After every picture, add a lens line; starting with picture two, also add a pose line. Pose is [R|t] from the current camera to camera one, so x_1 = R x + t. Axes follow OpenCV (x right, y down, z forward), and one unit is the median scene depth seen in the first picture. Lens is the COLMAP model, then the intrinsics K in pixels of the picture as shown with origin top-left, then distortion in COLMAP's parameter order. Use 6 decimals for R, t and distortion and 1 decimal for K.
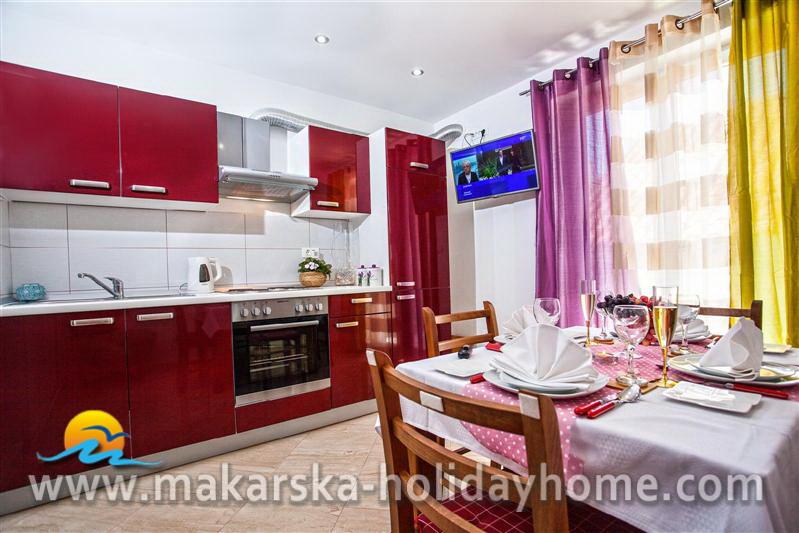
lens RADIAL K [[386.4, 0, 398.5], [0, 386.4, 271.6], [0, 0, 1]] dist [-0.082304, 0.038626]
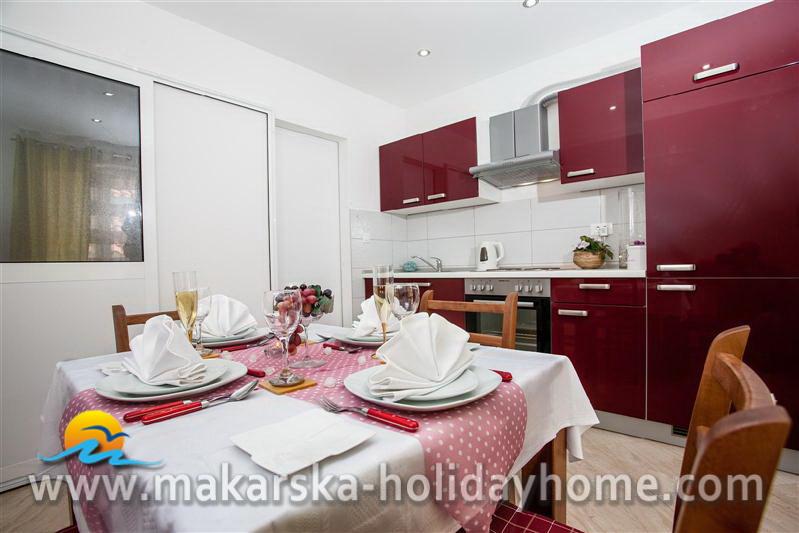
lens RADIAL K [[386.4, 0, 398.5], [0, 386.4, 271.6], [0, 0, 1]] dist [-0.082304, 0.038626]
pose [[0.196901, 0.038648, -0.979661, 0.624657], [0.023335, 0.998755, 0.044092, -0.001276], [0.980146, -0.031542, 0.195754, 0.451233]]
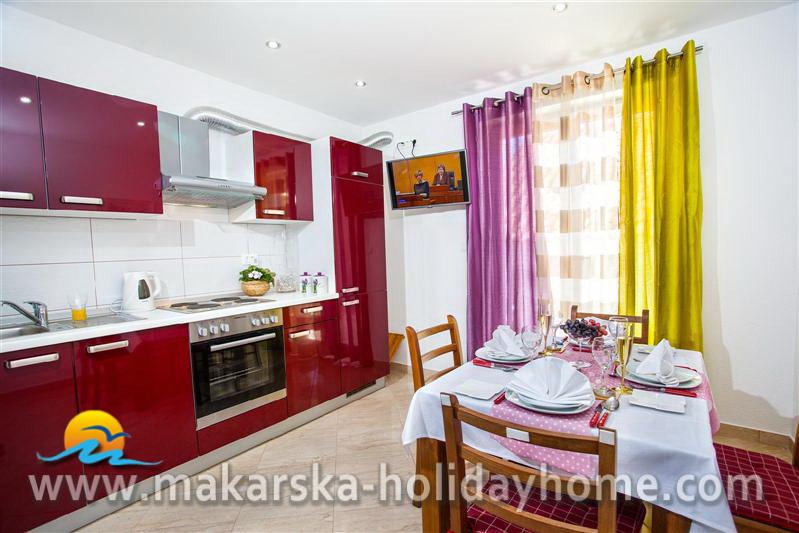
lens RADIAL K [[386.4, 0, 398.5], [0, 386.4, 271.6], [0, 0, 1]] dist [-0.082304, 0.038626]
pose [[0.960069, -0.015189, 0.279352, -0.163626], [0.002748, 0.998989, 0.044876, -0.072559], [-0.279751, -0.042316, 0.959139, -0.037766]]
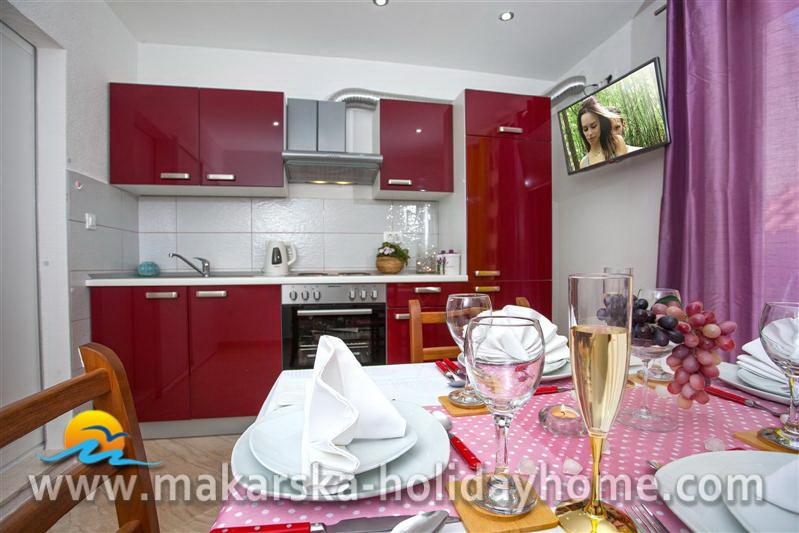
lens RADIAL K [[395.0, 0, 391.3], [0, 395.0, 264.1], [0, 0, 1]] dist [-0.046941, 0.000477]
pose [[0.896706, 0.023673, -0.441994, 0.233574], [-0.020844, 0.999719, 0.011257, 0.007230], [0.442136, -0.000881, 0.896948, 0.158345]]
